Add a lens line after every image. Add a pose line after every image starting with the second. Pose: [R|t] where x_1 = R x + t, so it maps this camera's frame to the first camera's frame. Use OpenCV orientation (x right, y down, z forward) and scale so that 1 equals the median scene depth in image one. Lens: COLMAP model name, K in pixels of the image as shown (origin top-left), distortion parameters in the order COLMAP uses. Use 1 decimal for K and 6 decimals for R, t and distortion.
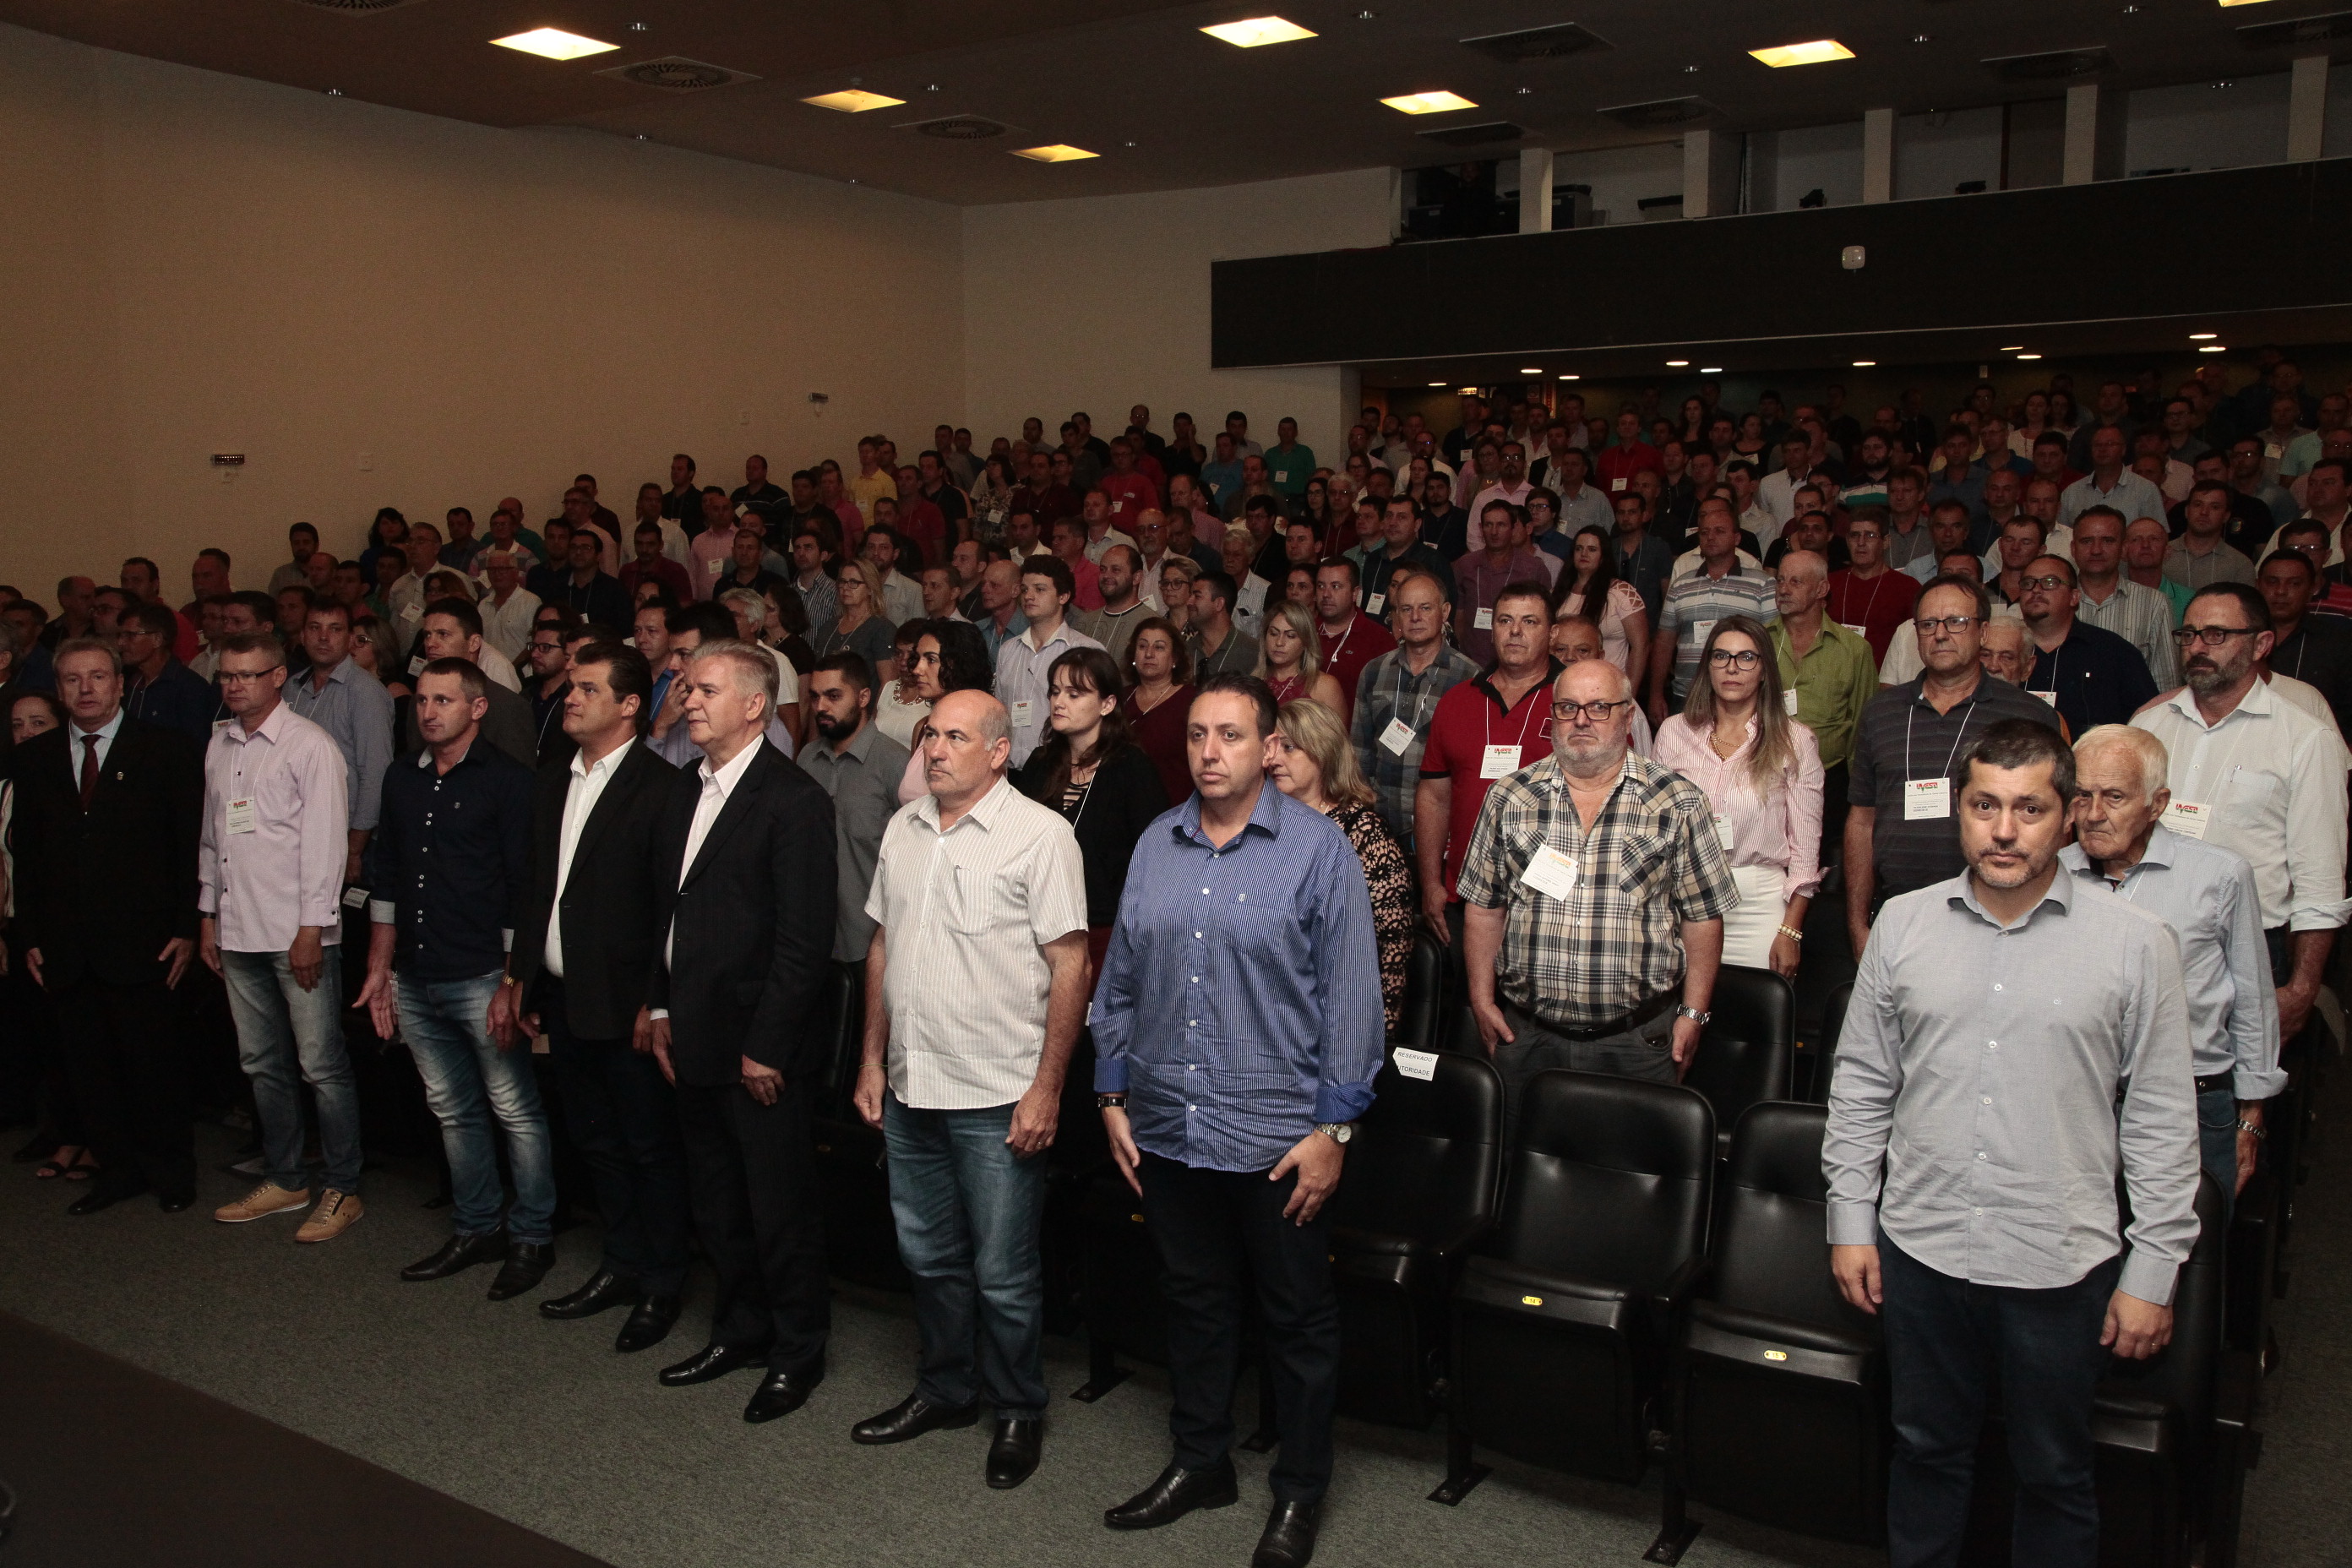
lens RADIAL K [[1967.3, 0, 1176.0], [0, 1967.3, 784.0], [0, 0, 1]] dist [-0.027784, 0.060155]
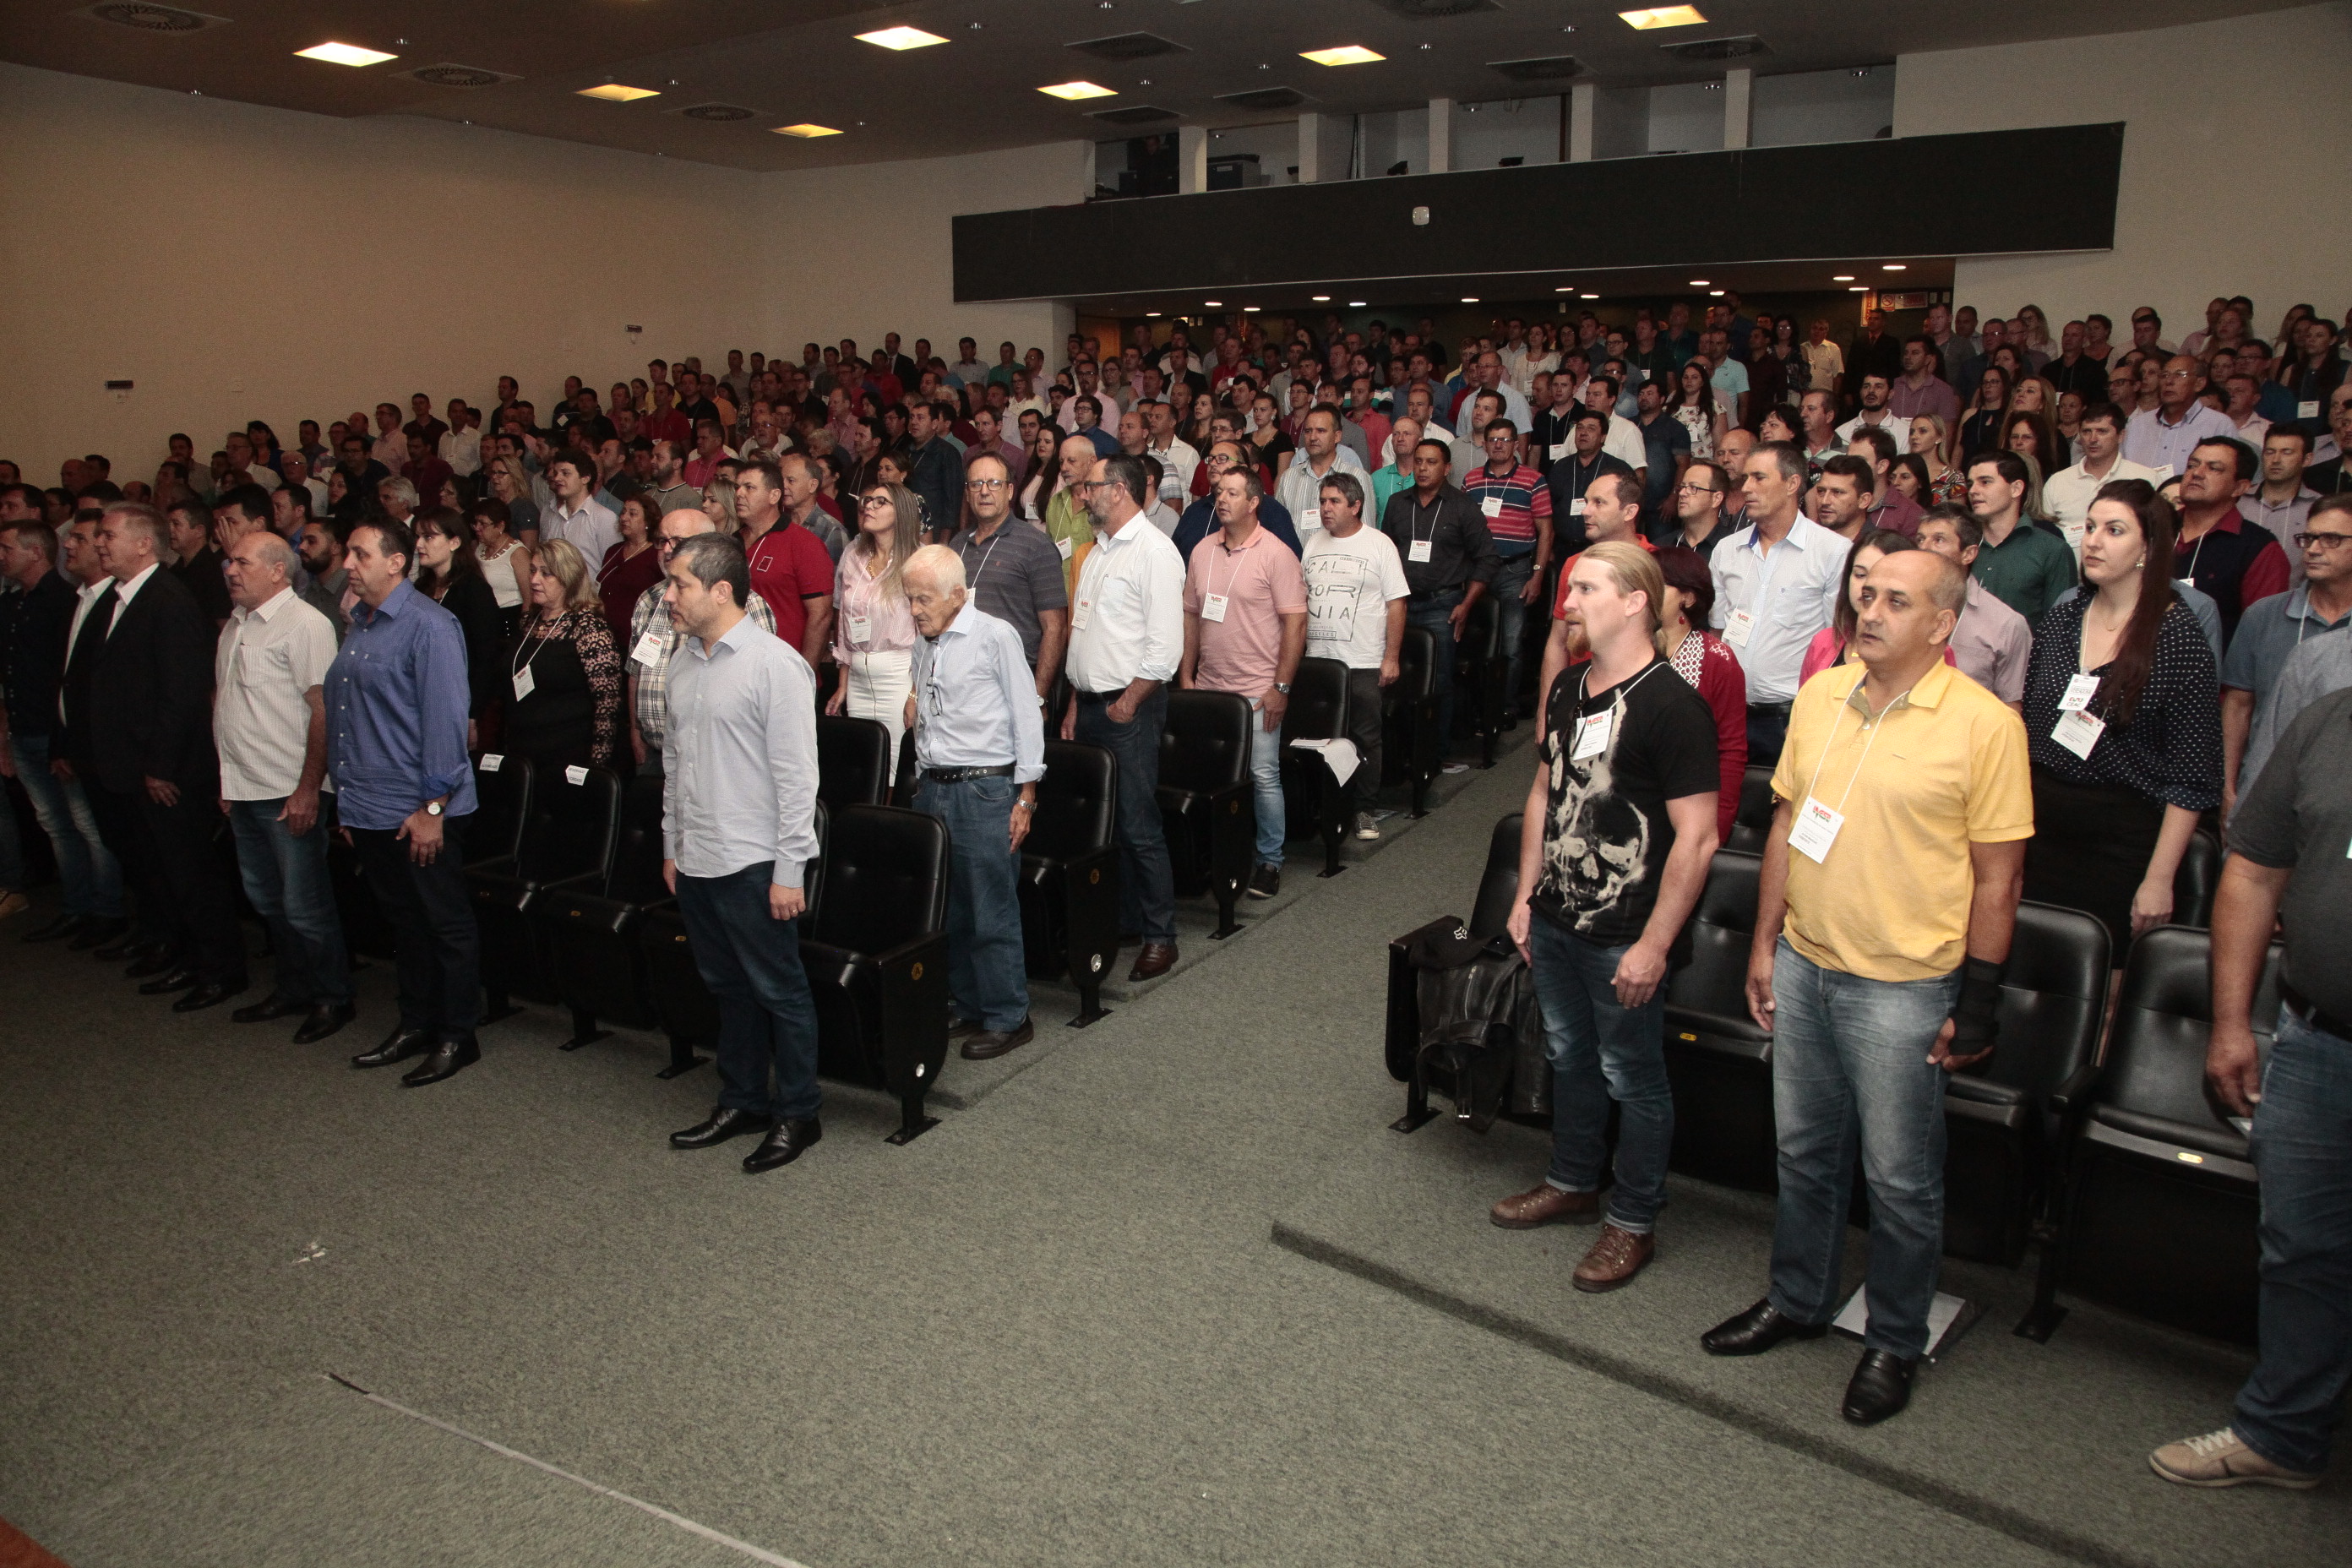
lens RADIAL K [[1663.2, 0, 1176.0], [0, 1663.2, 784.0], [0, 0, 1]] dist [-0.115519, 0.089080]
pose [[0.999618, -0.005367, 0.027115, 0.166059], [0.003251, 0.996987, 0.077506, 0.015749], [-0.027450, -0.077388, 0.996623, -0.083600]]
